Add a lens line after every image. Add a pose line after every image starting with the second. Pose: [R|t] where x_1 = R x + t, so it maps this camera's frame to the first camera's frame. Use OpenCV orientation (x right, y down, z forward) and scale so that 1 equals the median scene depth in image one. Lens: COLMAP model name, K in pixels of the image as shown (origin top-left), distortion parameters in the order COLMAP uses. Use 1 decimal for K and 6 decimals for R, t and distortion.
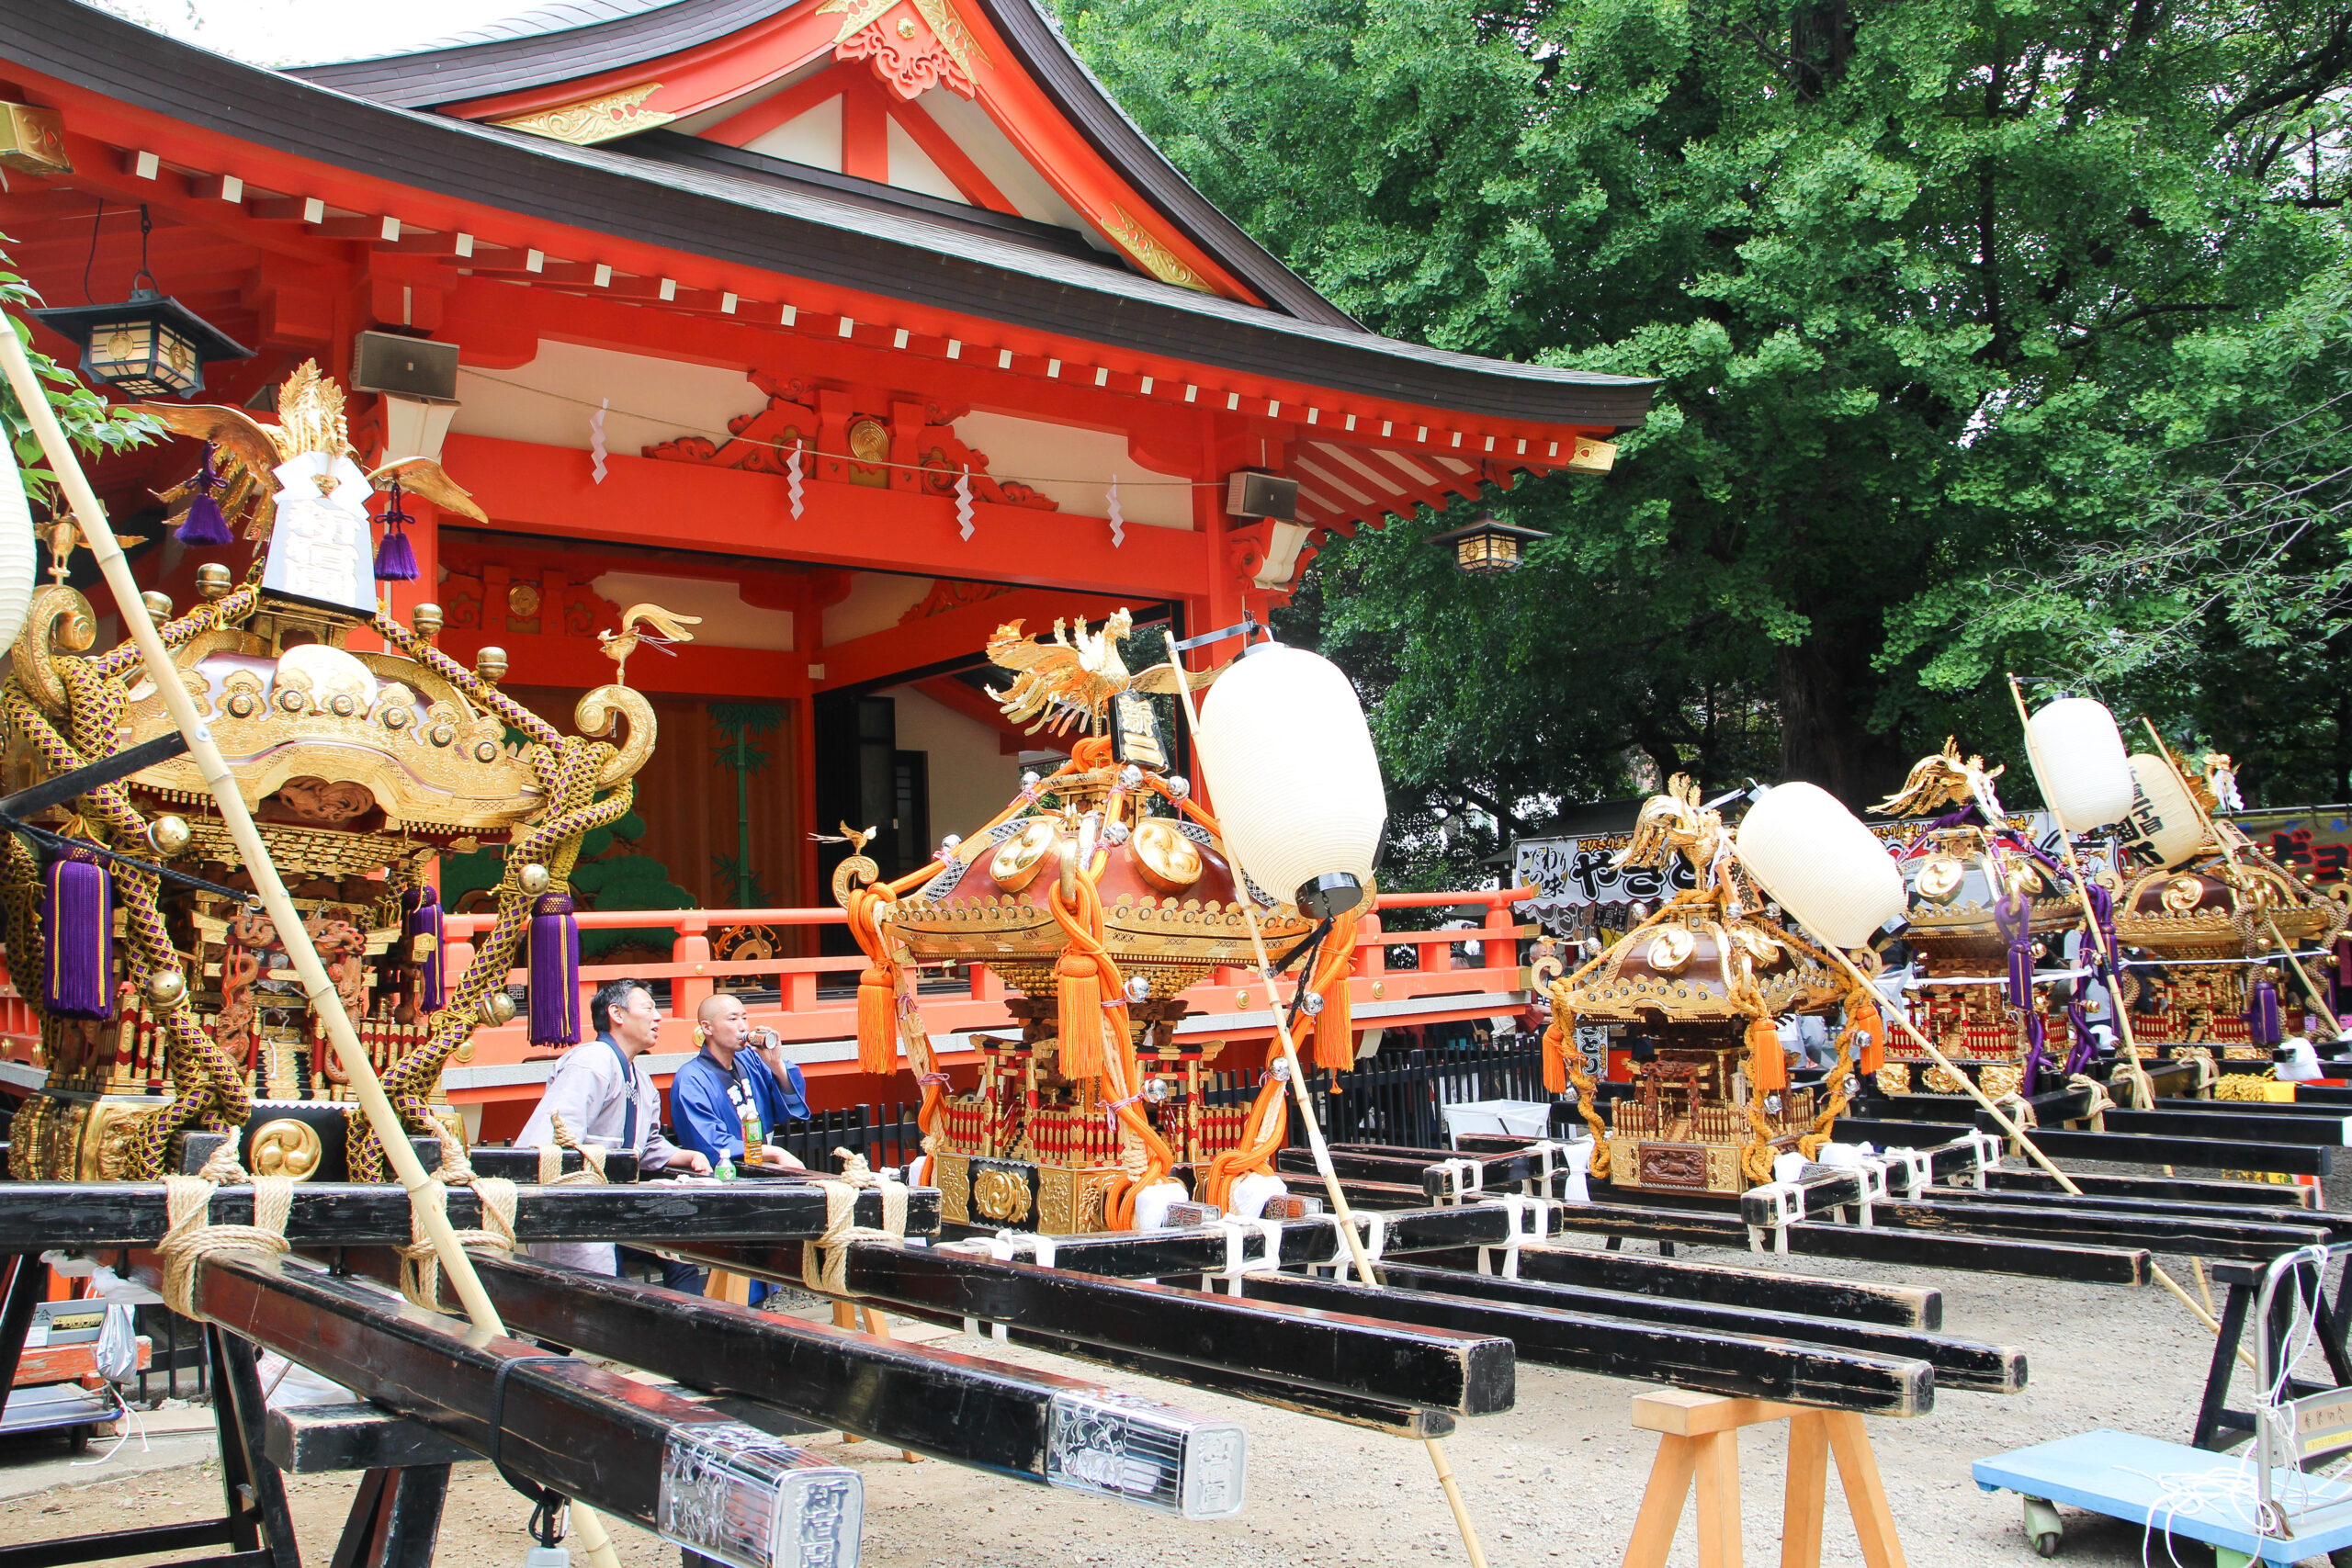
lens RADIAL K [[1951.4, 0, 1176.0], [0, 1951.4, 784.0], [0, 0, 1]] dist [-0.001948, -0.000487]
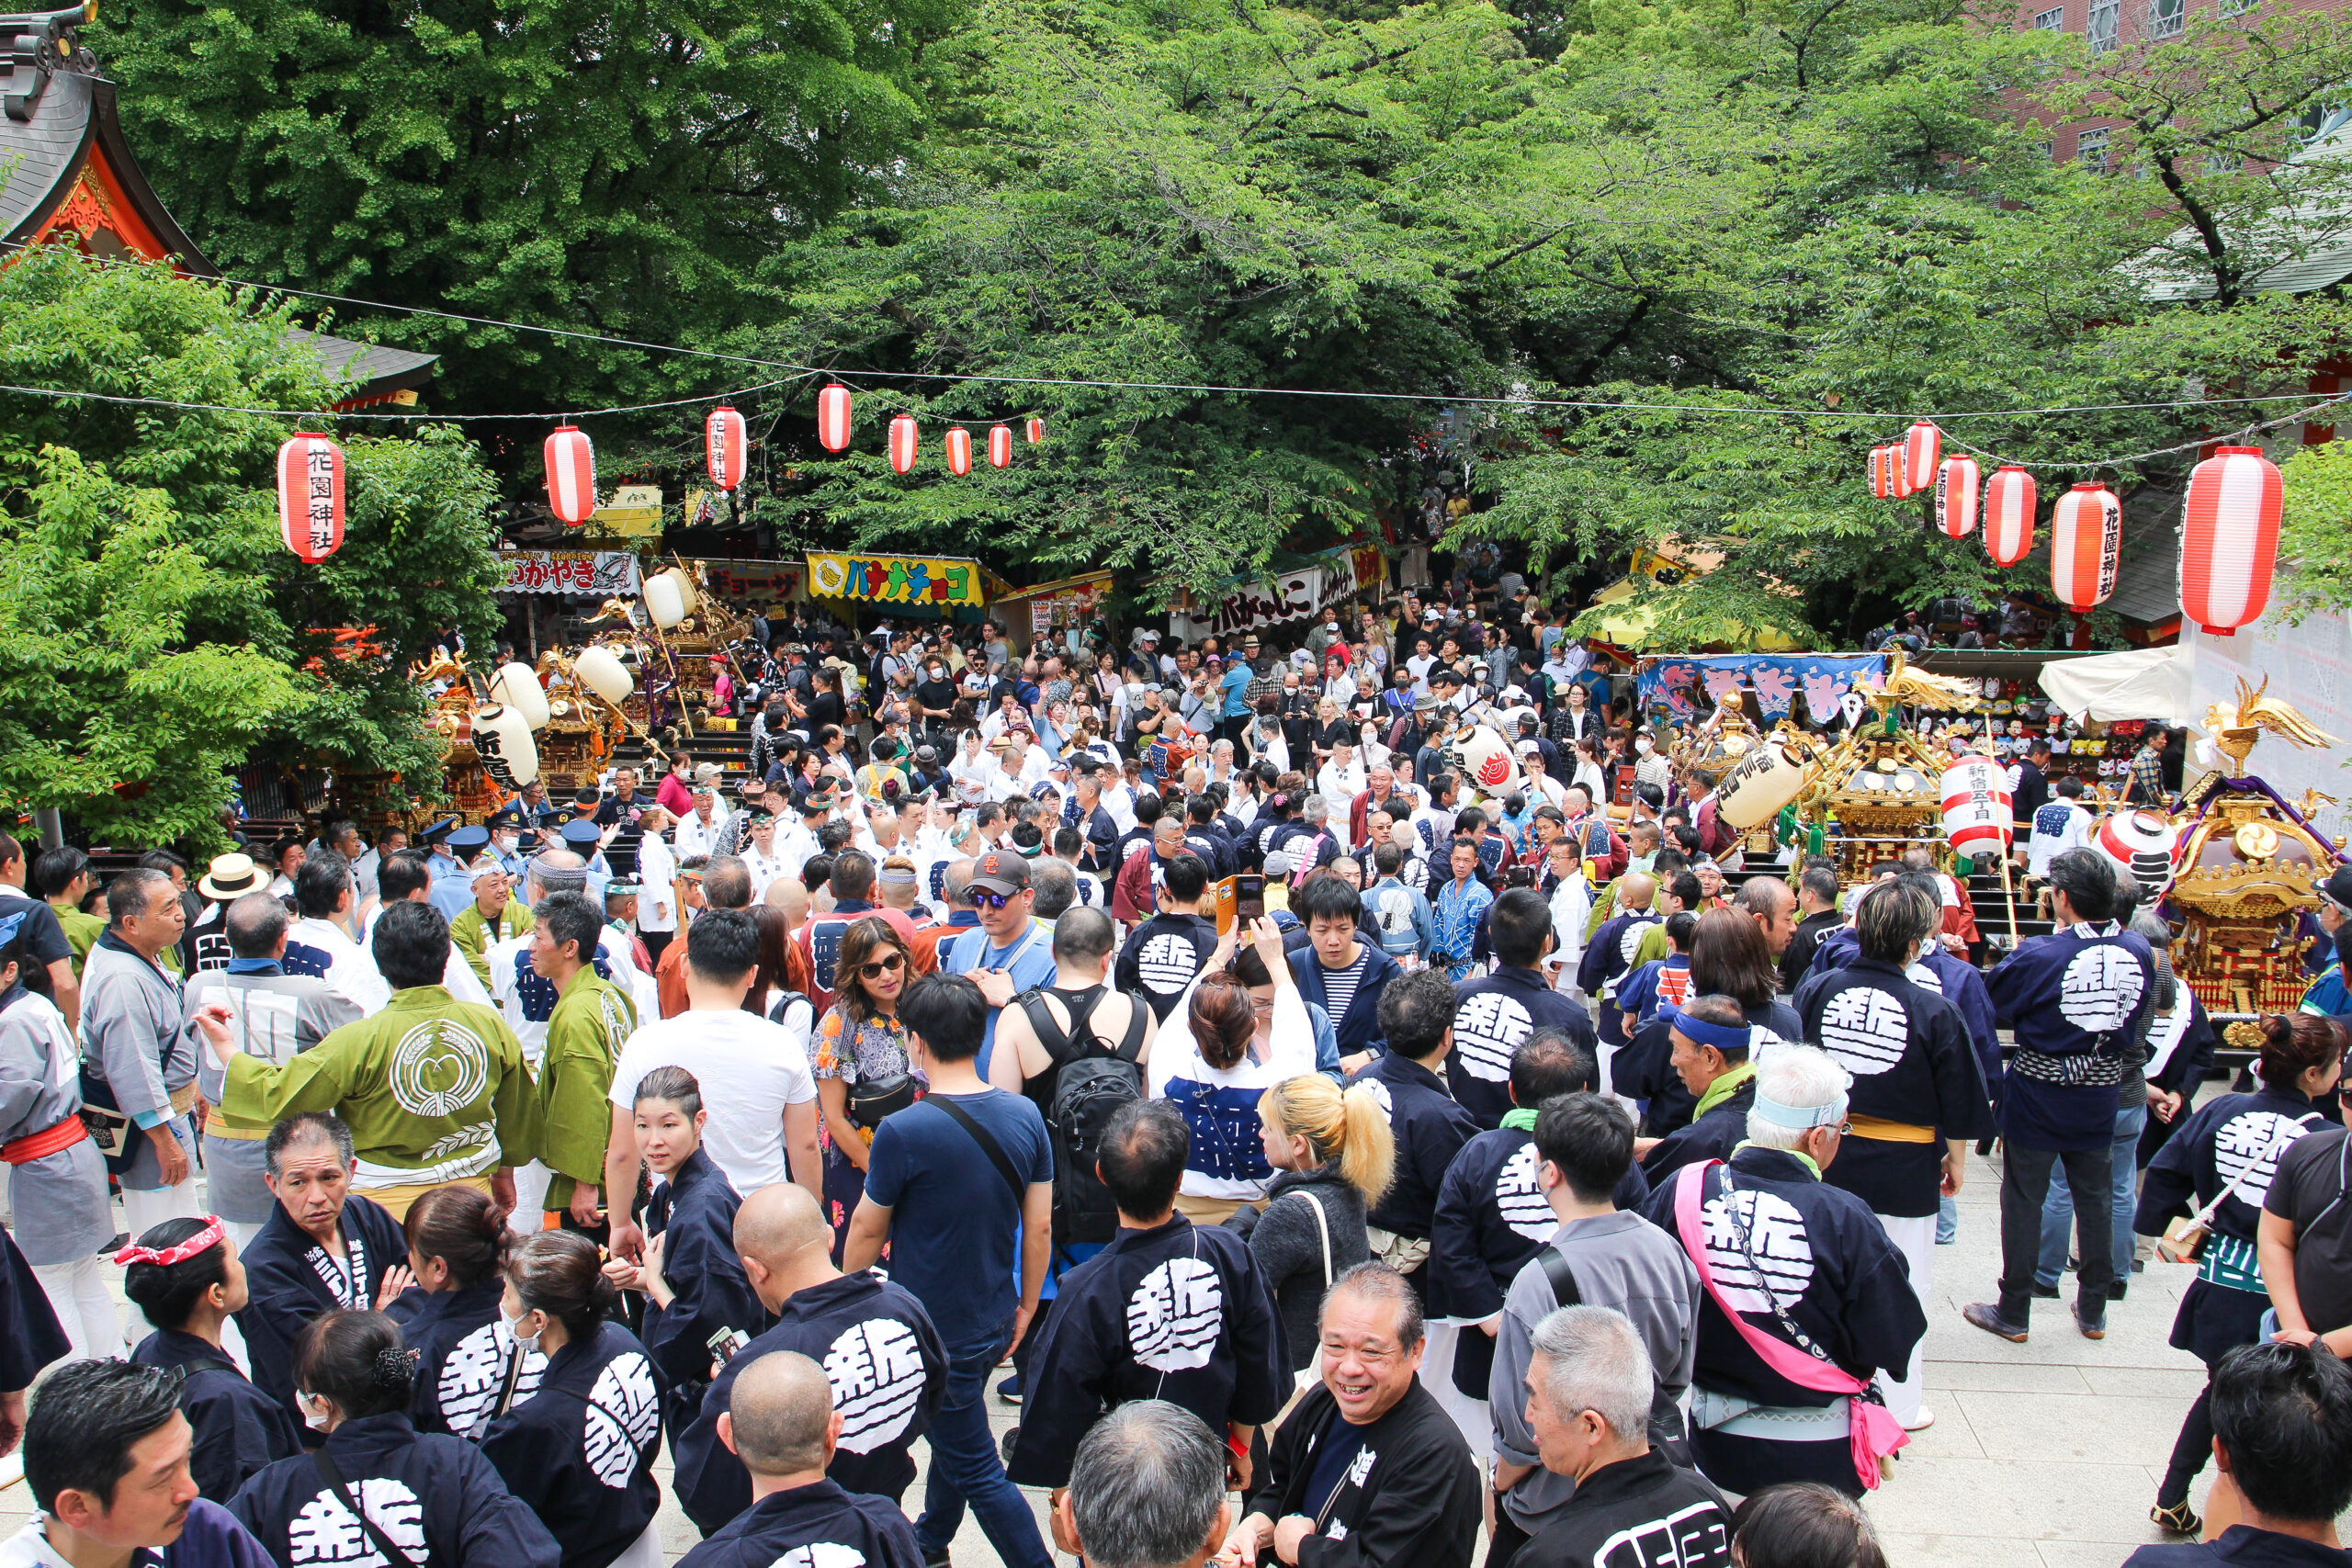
lens RADIAL K [[1321.5, 0, 1176.0], [0, 1321.5, 784.0], [0, 0, 1]] dist [-0.000456, -0.000055]
pose [[0.647334, -0.090065, 0.756866, -0.312141], [-0.106660, 0.972520, 0.206952, -0.148312], [-0.754706, -0.214695, 0.619939, -0.450173]]
